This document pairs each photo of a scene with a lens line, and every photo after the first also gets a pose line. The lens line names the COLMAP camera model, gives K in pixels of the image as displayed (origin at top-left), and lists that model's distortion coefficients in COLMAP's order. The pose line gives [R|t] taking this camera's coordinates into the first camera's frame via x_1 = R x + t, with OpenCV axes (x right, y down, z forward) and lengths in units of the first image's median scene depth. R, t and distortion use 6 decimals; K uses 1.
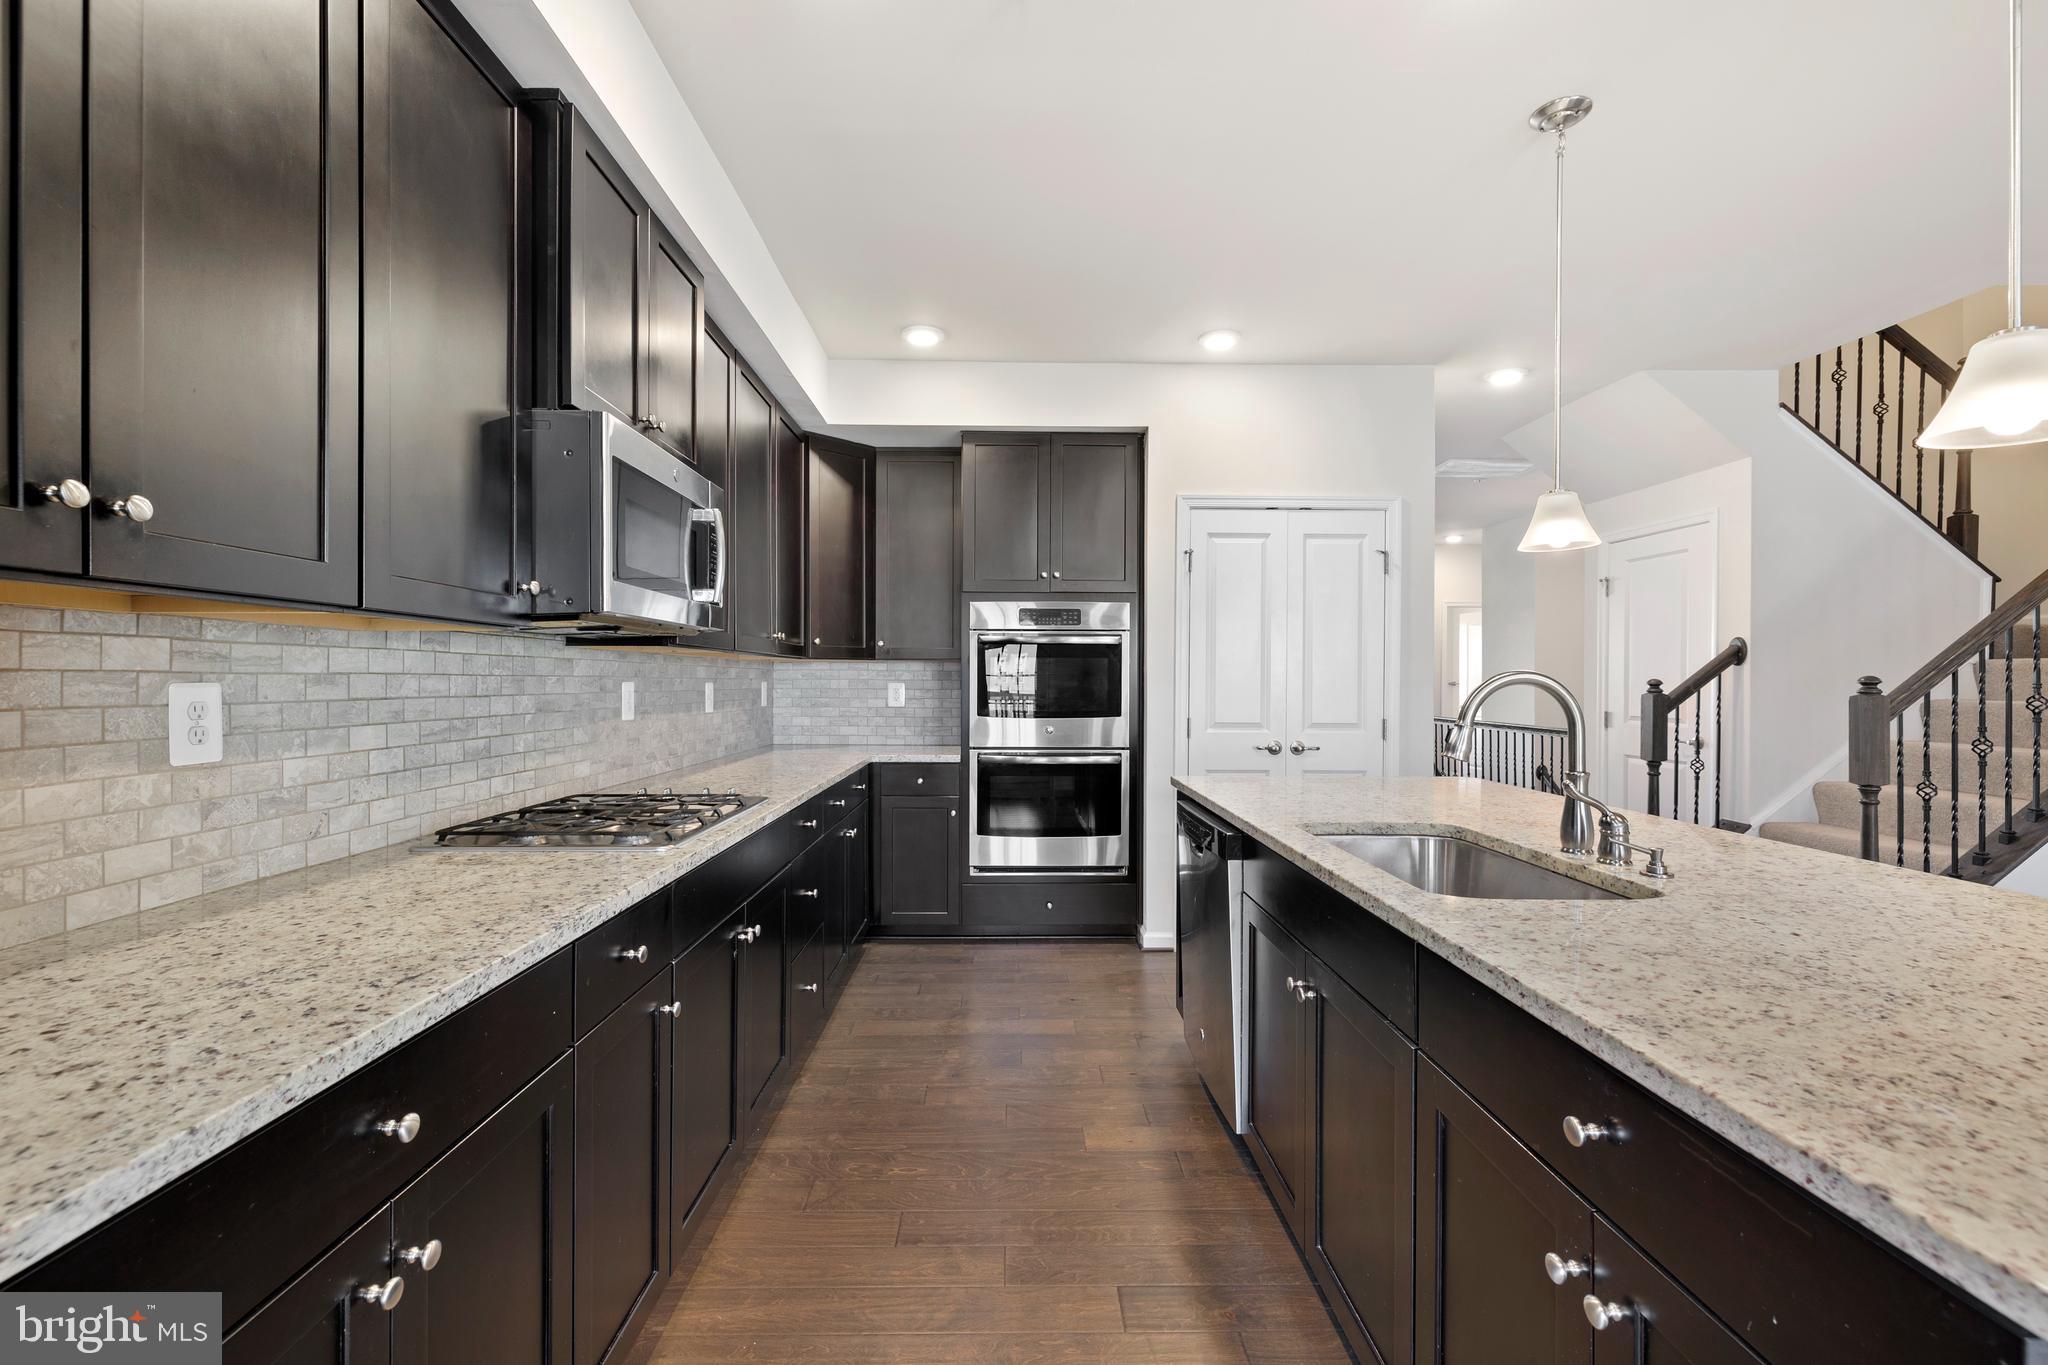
lens RADIAL K [[862.0, 0, 1024.0], [0, 862.0, 682.5], [0, 0, 1]] dist [-0.000276, -0.000068]
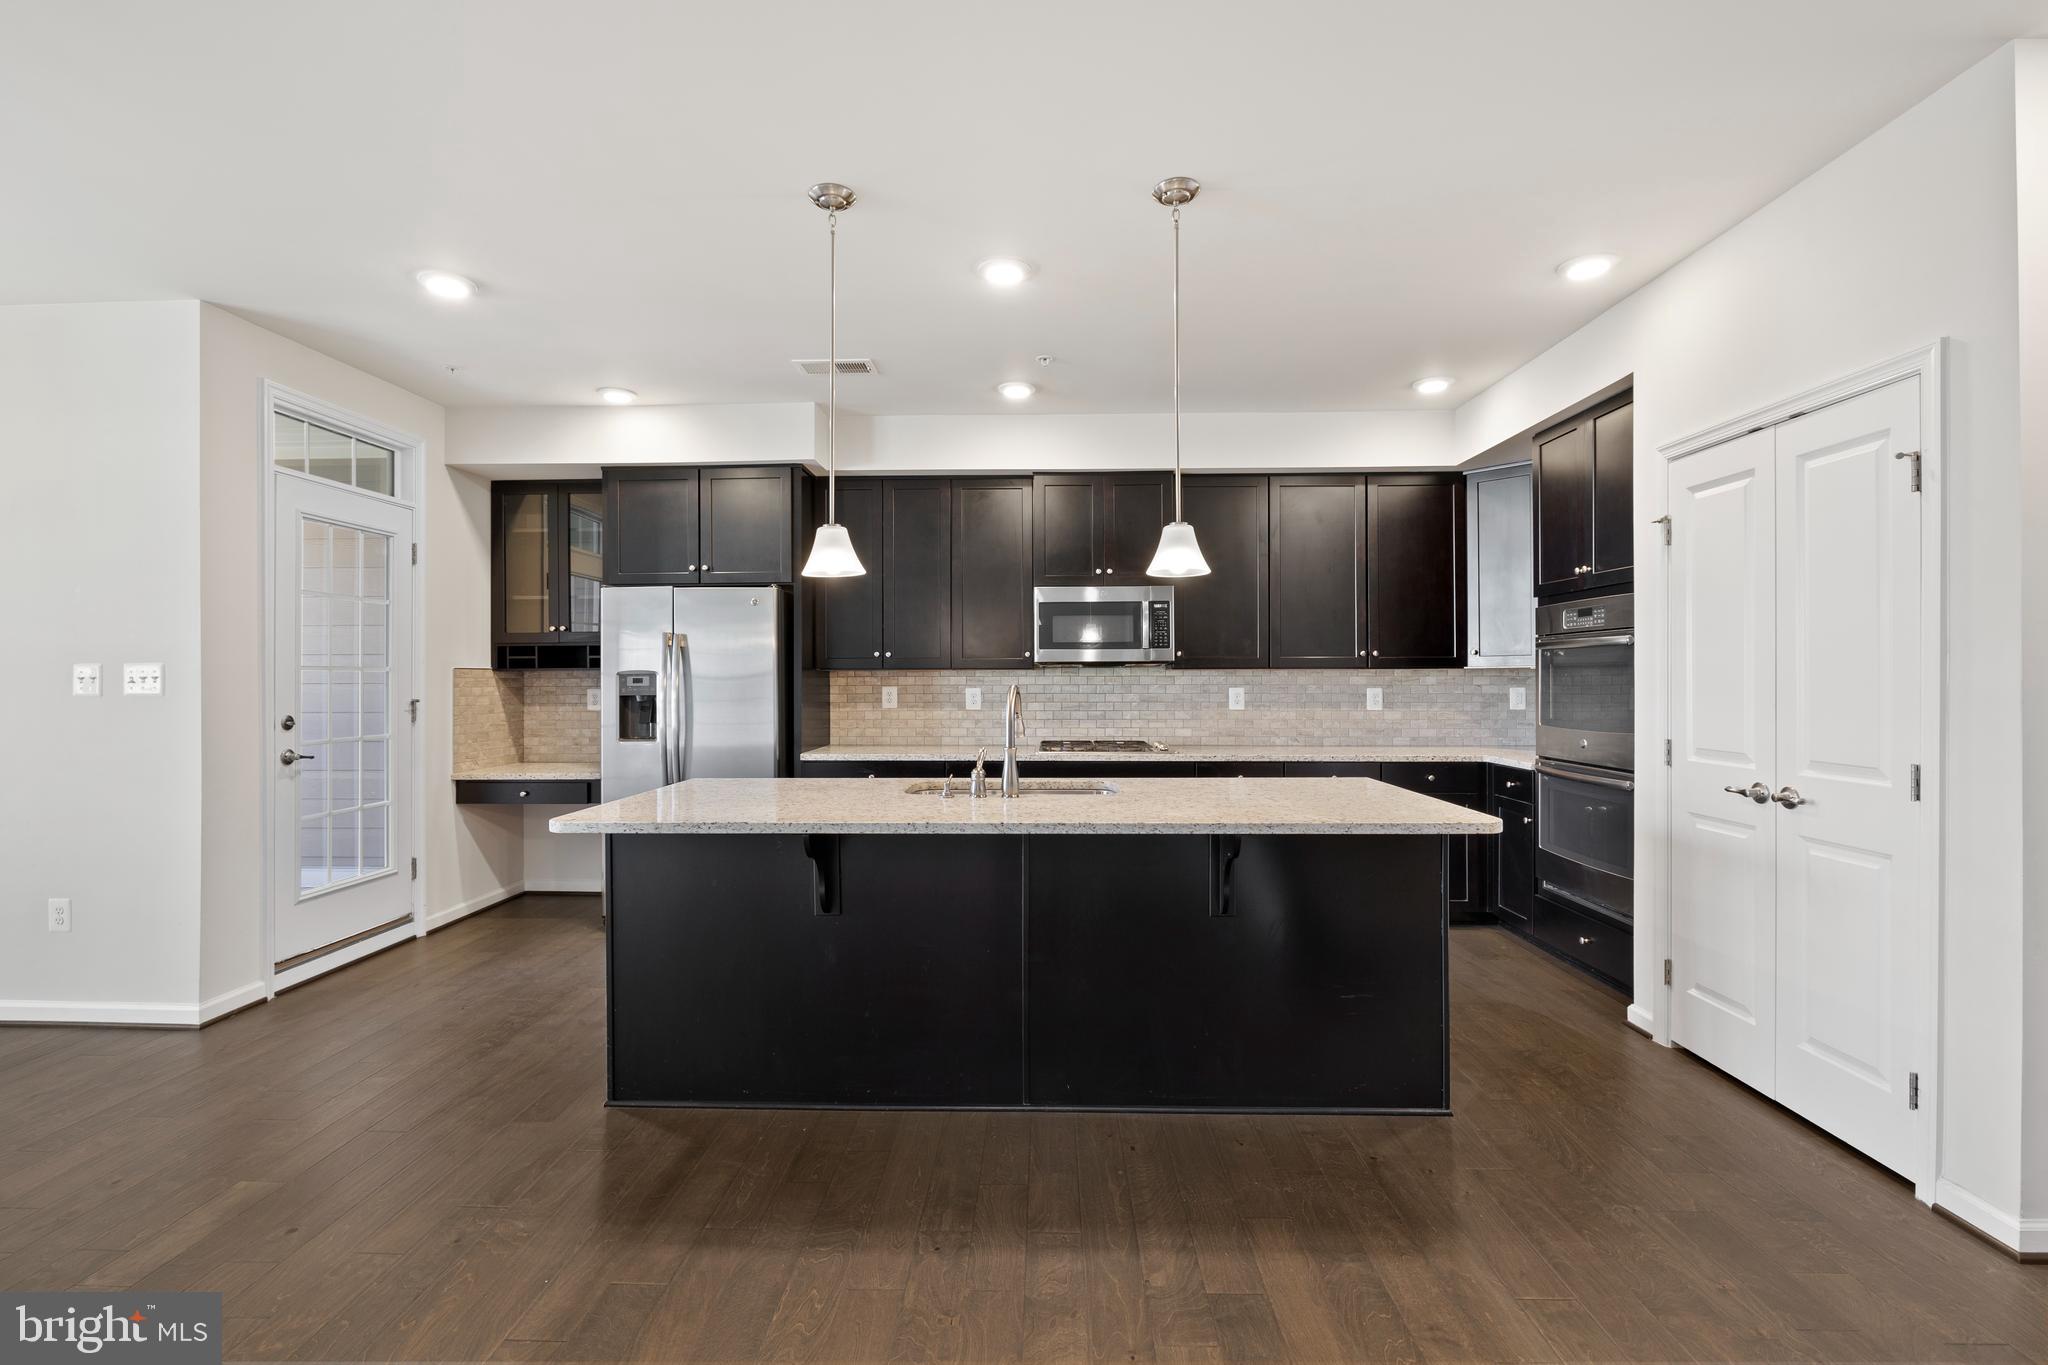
lens RADIAL K [[904.1, 0, 1014.9], [0, 904.1, 675.0], [0, 0, 1]] dist [-0.002586, -0.000161]
pose [[-0.049168, -0.007982, -0.998759, 2.337865], [-0.000060, 0.999968, -0.007988, -0.018966], [0.998791, -0.000333, -0.049167, 1.085353]]
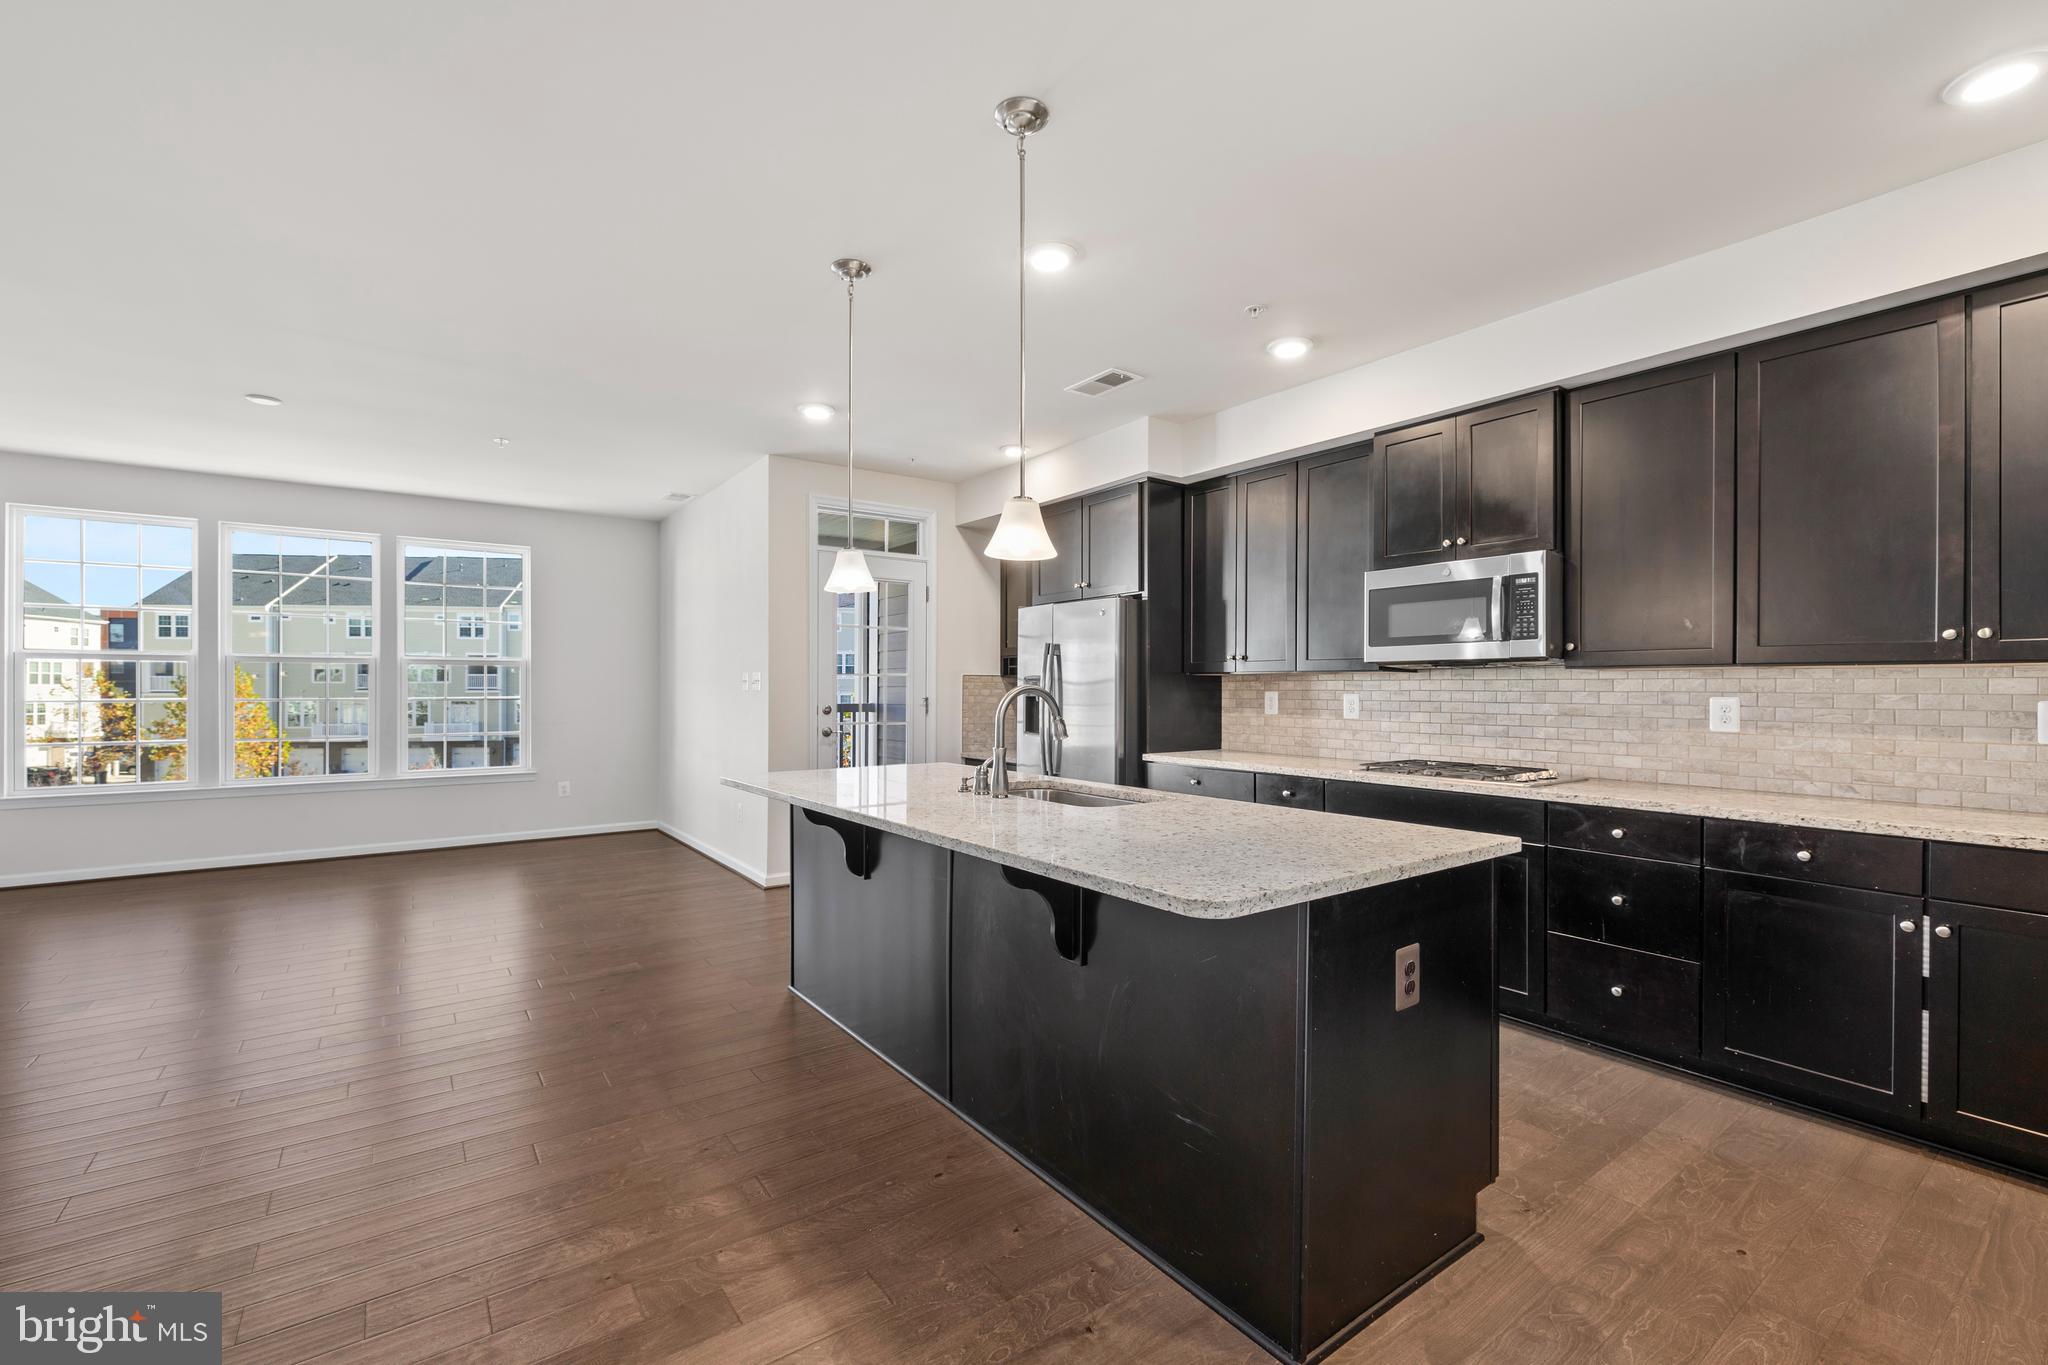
lens RADIAL K [[870.3, 0, 1028.6], [0, 870.3, 687.4], [0, 0, 1]] dist [0.003038, 0.000408]
pose [[-0.818286, -0.007223, -0.574766, 1.520282], [-0.007665, 0.999969, -0.001654, -0.006606], [0.574760, 0.003052, -0.818316, 2.362243]]
